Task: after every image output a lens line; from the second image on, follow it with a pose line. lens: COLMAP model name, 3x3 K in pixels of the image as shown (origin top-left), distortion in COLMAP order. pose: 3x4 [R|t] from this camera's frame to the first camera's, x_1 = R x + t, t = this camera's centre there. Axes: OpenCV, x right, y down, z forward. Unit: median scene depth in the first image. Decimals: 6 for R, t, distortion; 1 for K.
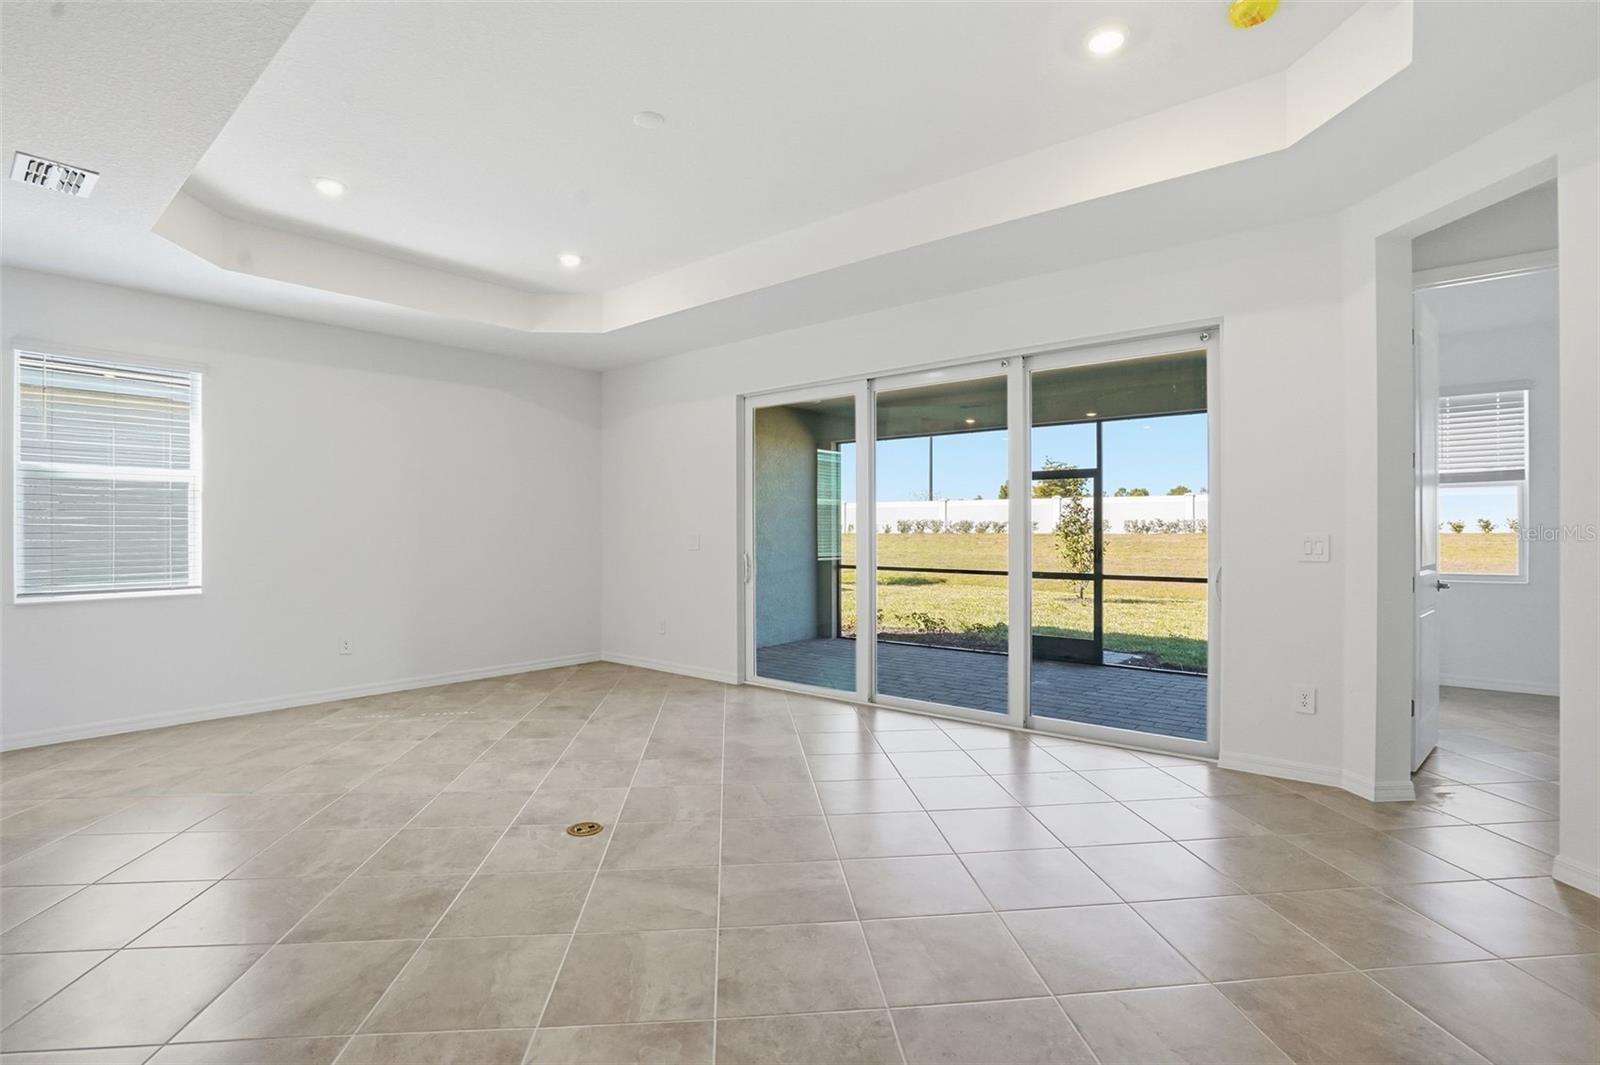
lens RADIAL K [[760.5, 0, 793.7], [0, 760.5, 527.9], [0, 0, 1]] dist [-0.066165, 0.028269]
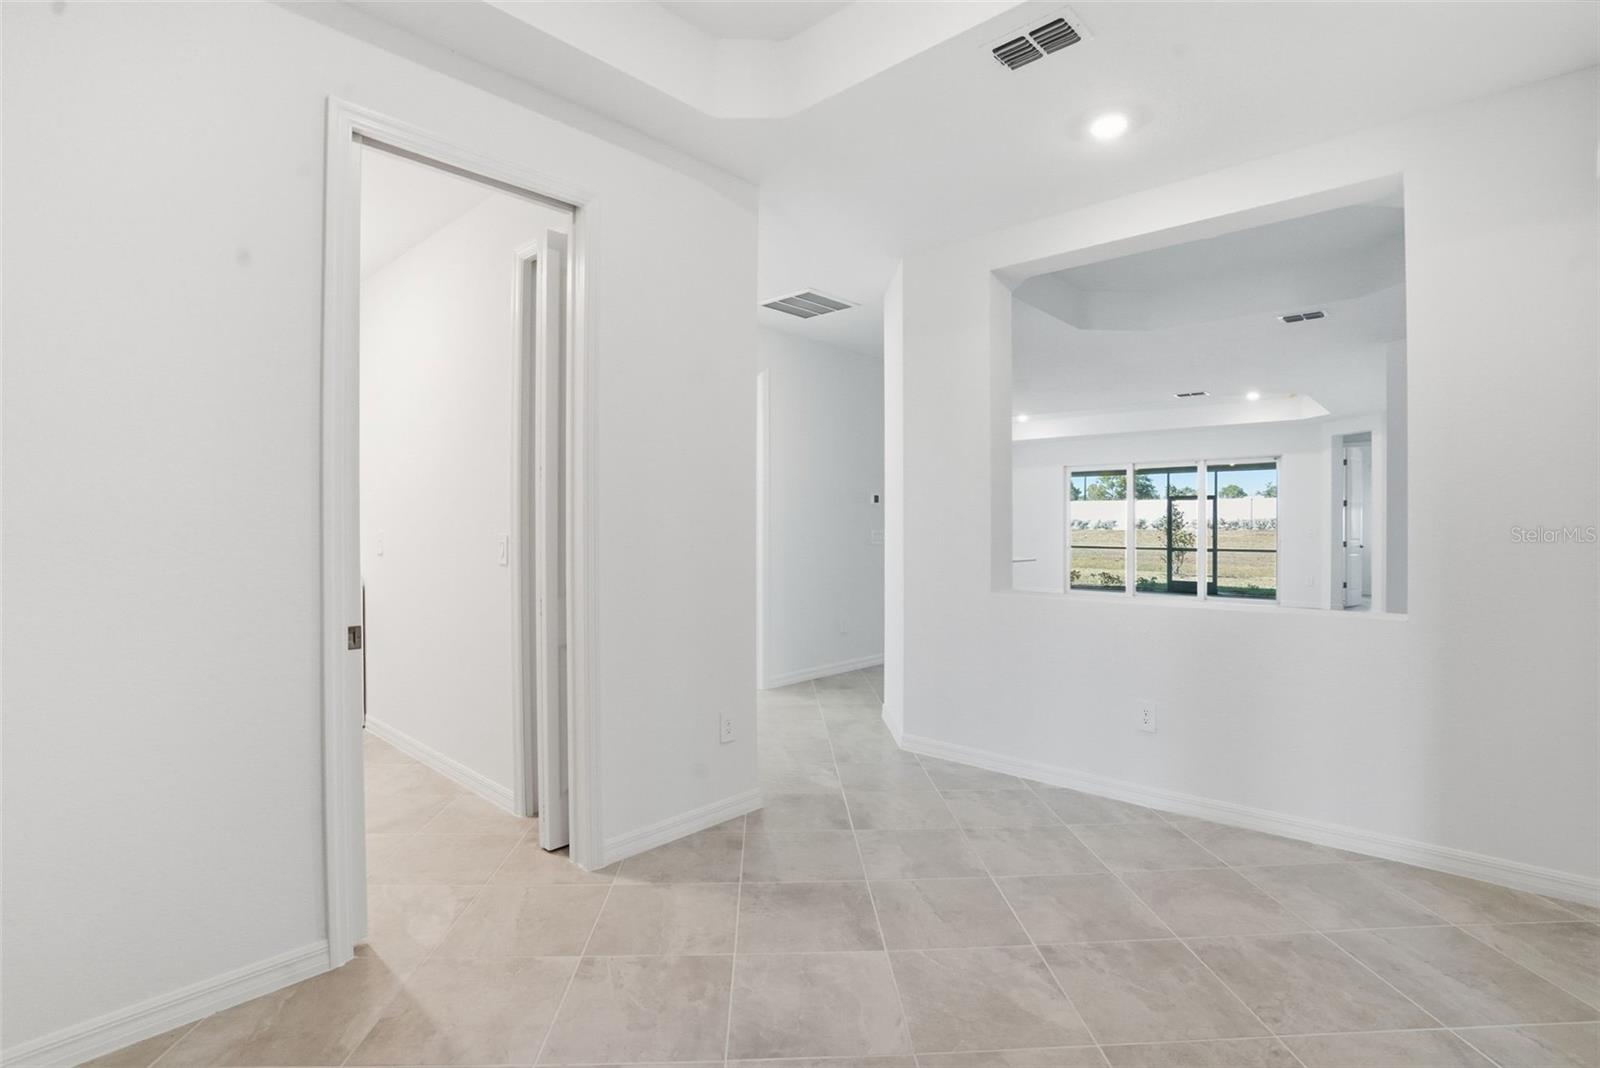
lens RADIAL K [[760.5, 0, 793.7], [0, 760.5, 529.4], [0, 0, 1]] dist [-0.066165, 0.028269]
pose [[0.998643, 0.003711, -0.051940, -0.559437], [-0.003389, 0.999975, 0.006276, 0.002335], [0.051962, -0.006091, 0.998630, -0.948870]]
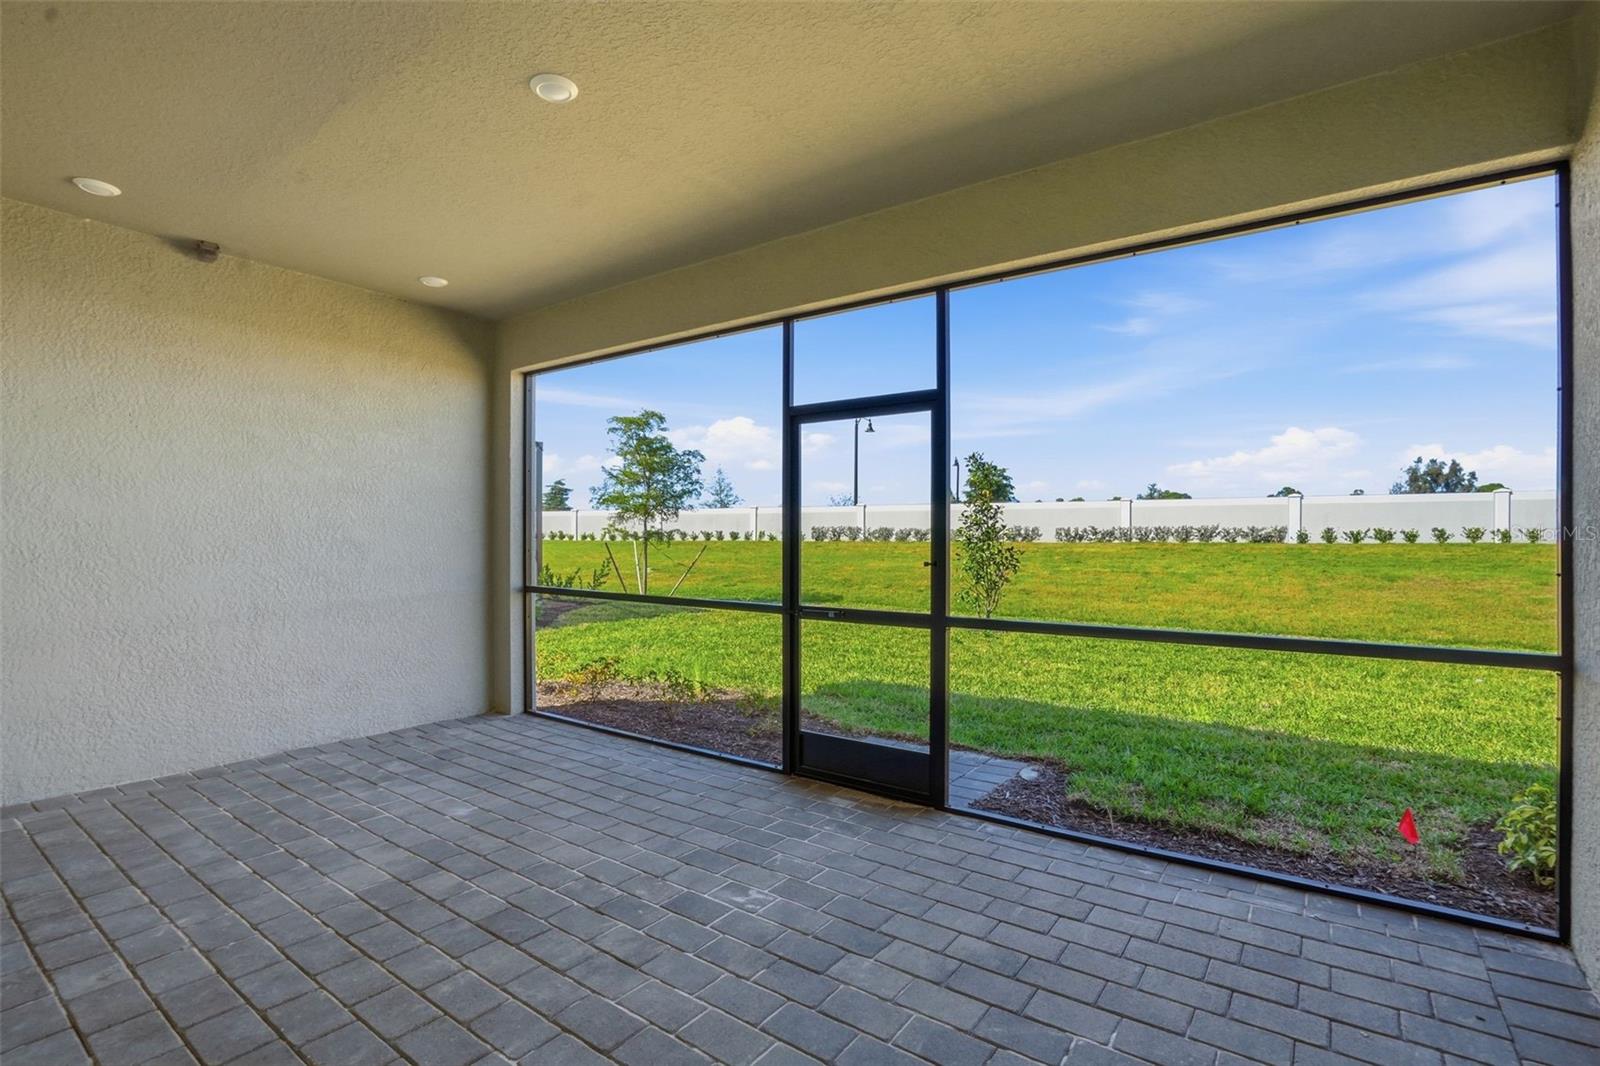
lens RADIAL K [[760.5, 0, 793.7], [0, 760.5, 528.4], [0, 0, 1]] dist [-0.066165, 0.028269]
pose [[0.997466, 0.006142, 0.070873, 0.263019], [-0.005333, 0.999919, -0.011599, 0.012606], [-0.070938, 0.011192, 0.997418, 0.501412]]
